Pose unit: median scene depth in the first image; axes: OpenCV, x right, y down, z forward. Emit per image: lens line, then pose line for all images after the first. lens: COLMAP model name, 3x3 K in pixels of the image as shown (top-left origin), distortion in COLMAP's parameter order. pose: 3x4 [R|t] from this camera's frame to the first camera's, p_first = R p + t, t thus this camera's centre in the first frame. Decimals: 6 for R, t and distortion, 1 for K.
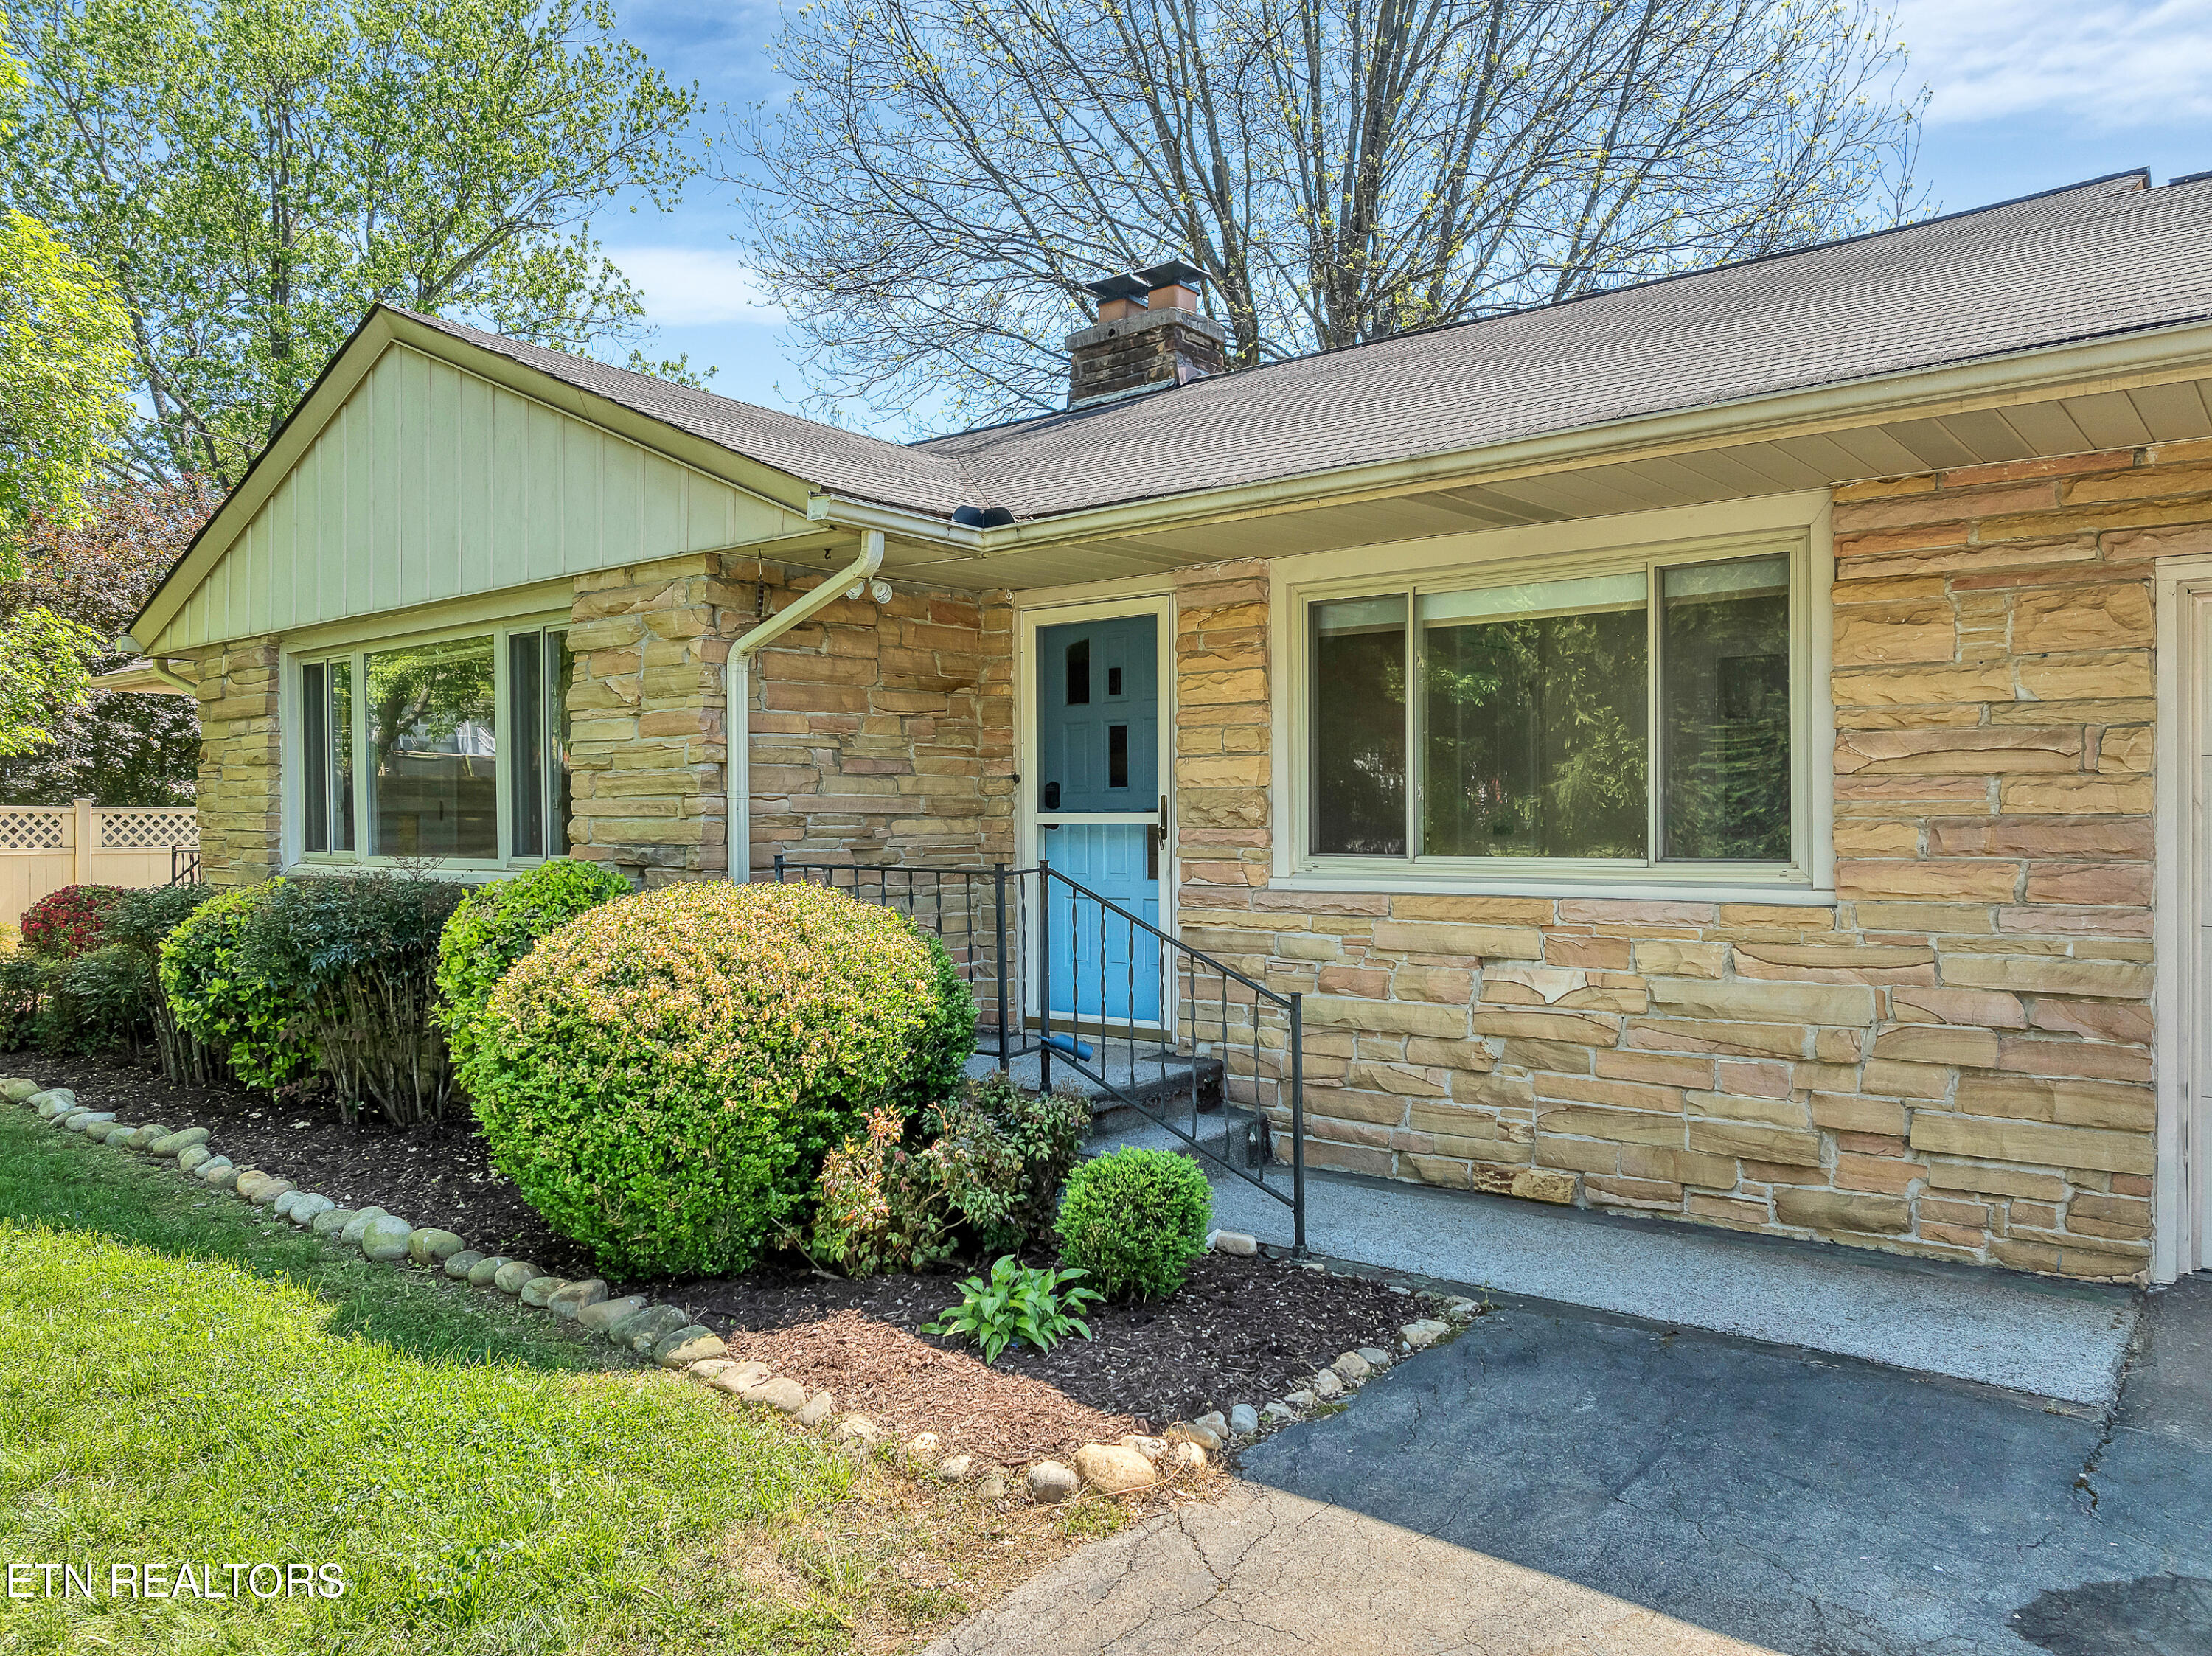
lens RADIAL K [[1562.6, 0, 1108.3], [0, 1562.6, 822.6], [0, 0, 1]] dist [-0.047697, 0.021867]
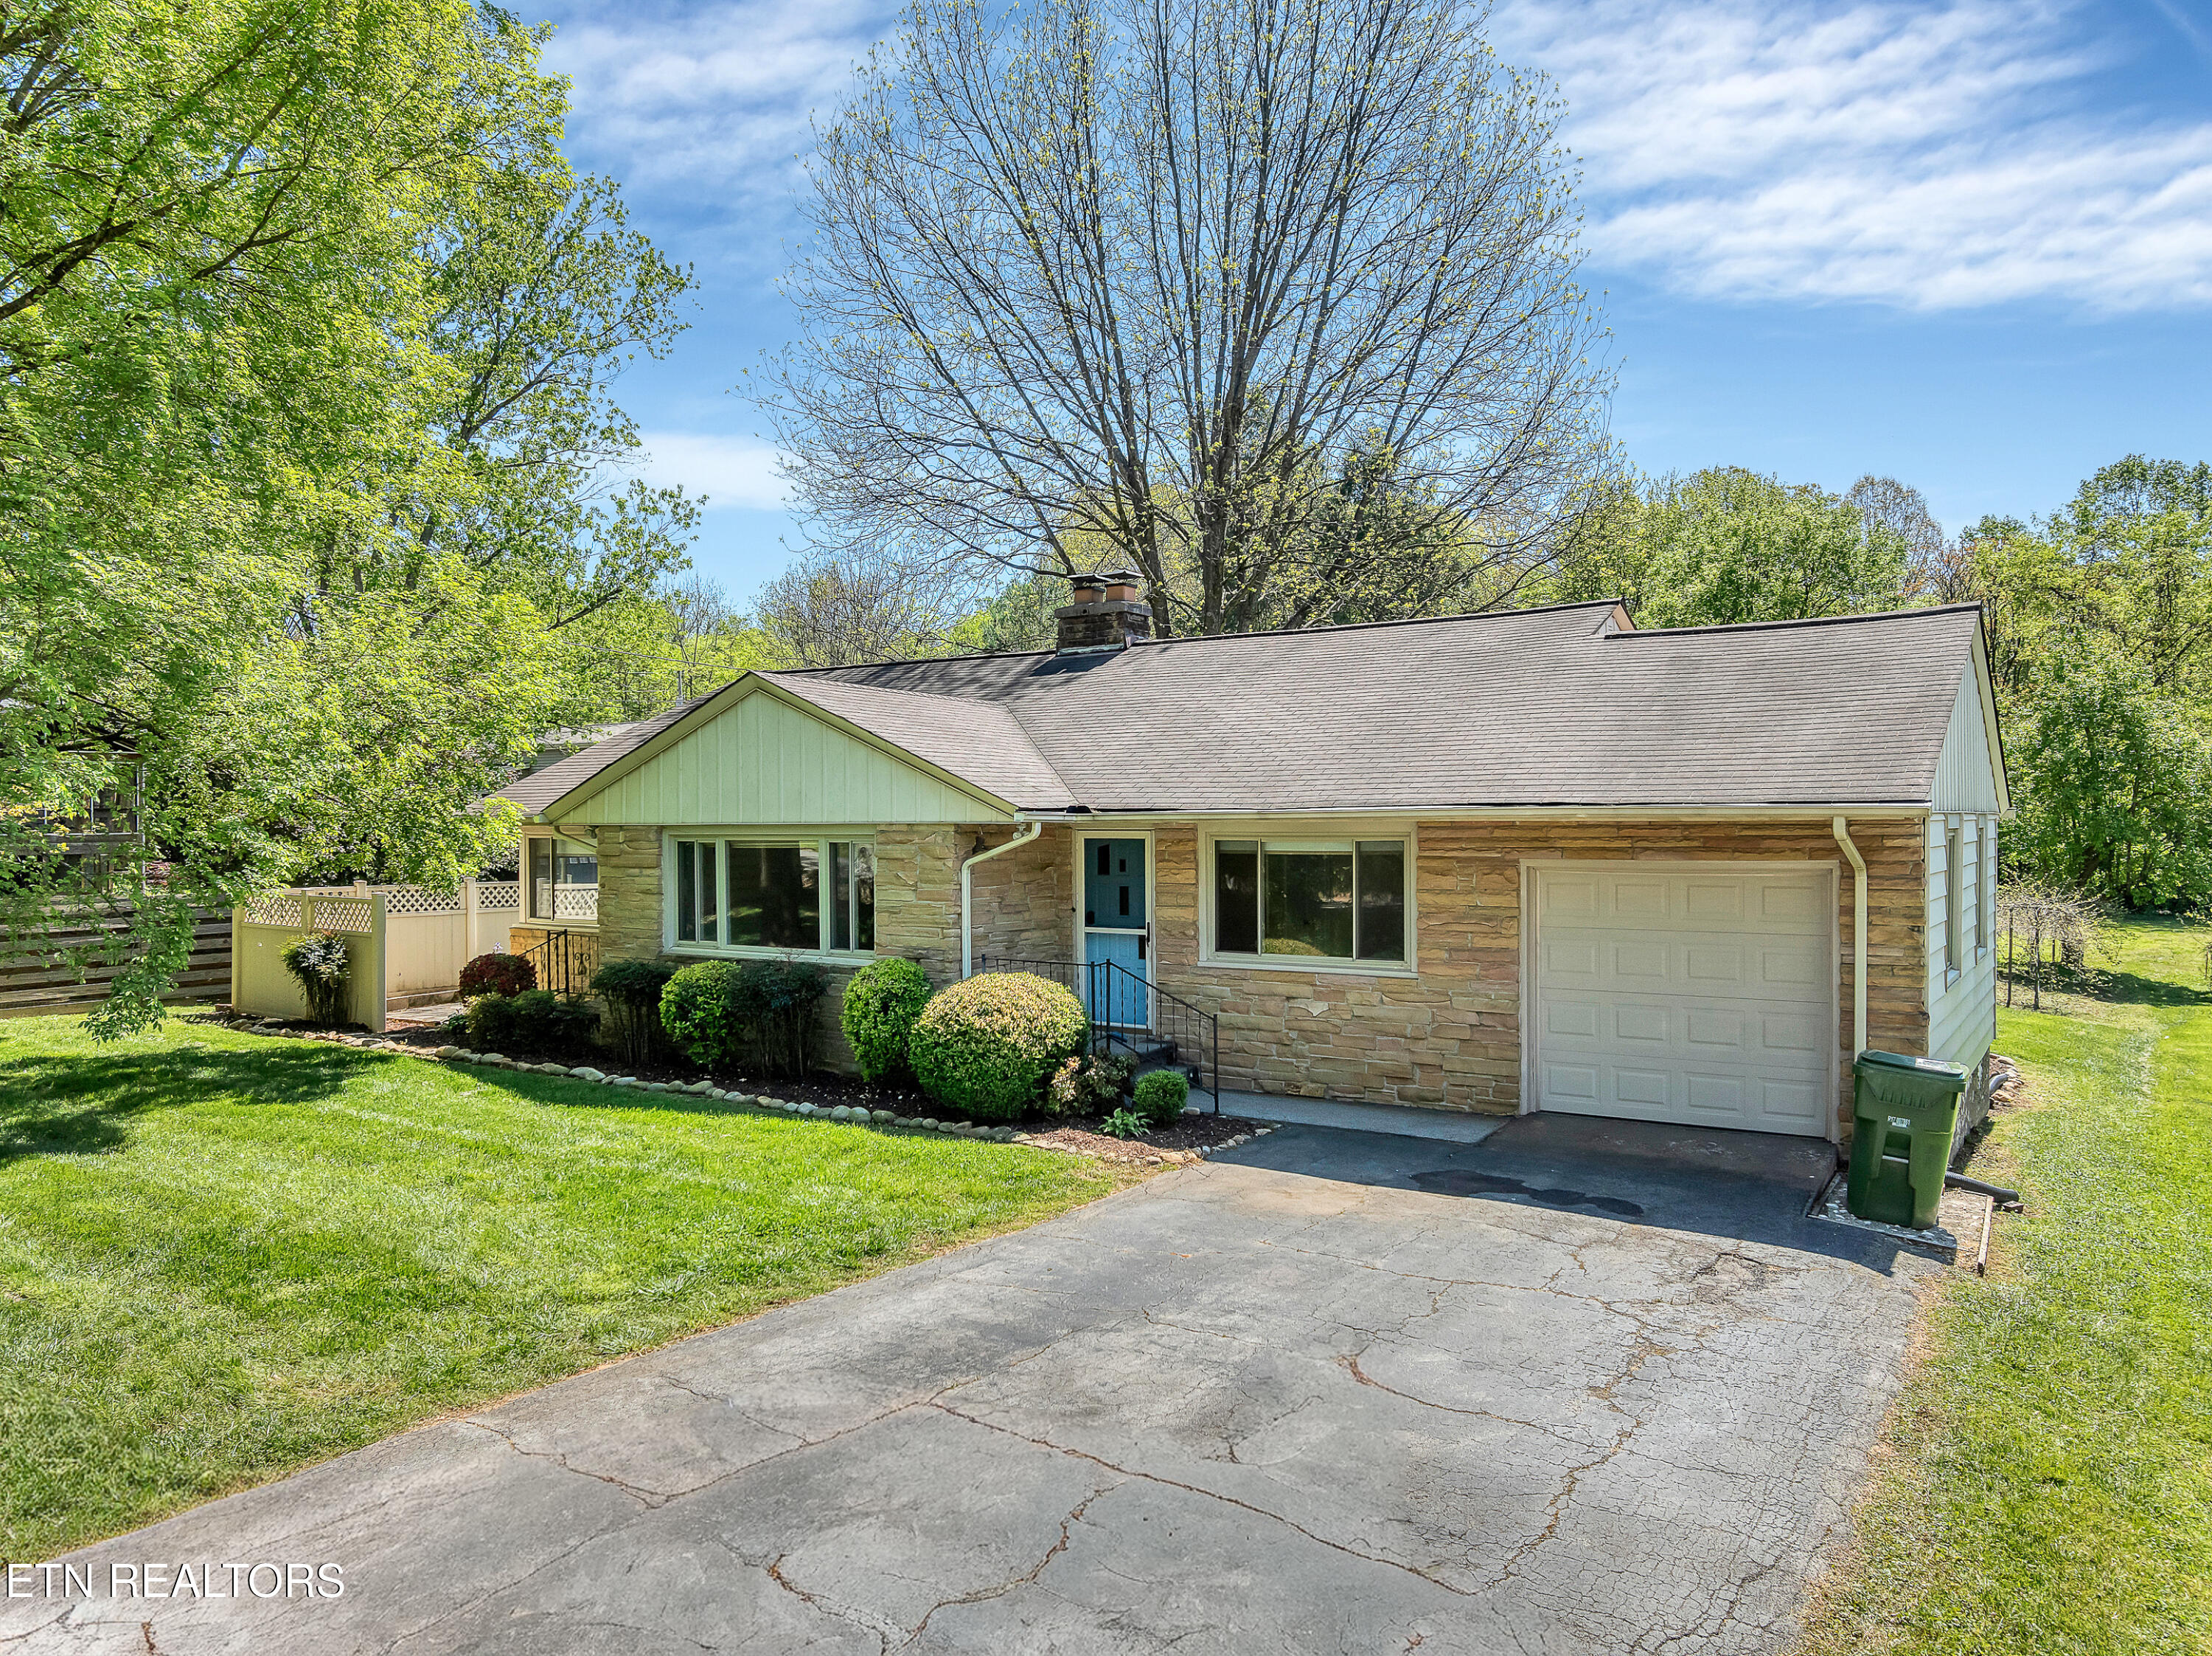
lens RADIAL K [[1562.6, 0, 1107.7], [0, 1562.6, 834.1], [0, 0, 1]] dist [-0.047697, 0.021867]
pose [[0.996040, -0.001219, 0.088897, -0.253385], [0.000604, 0.999976, 0.006943, -0.183097], [-0.088903, -0.006861, 0.996017, -1.382068]]
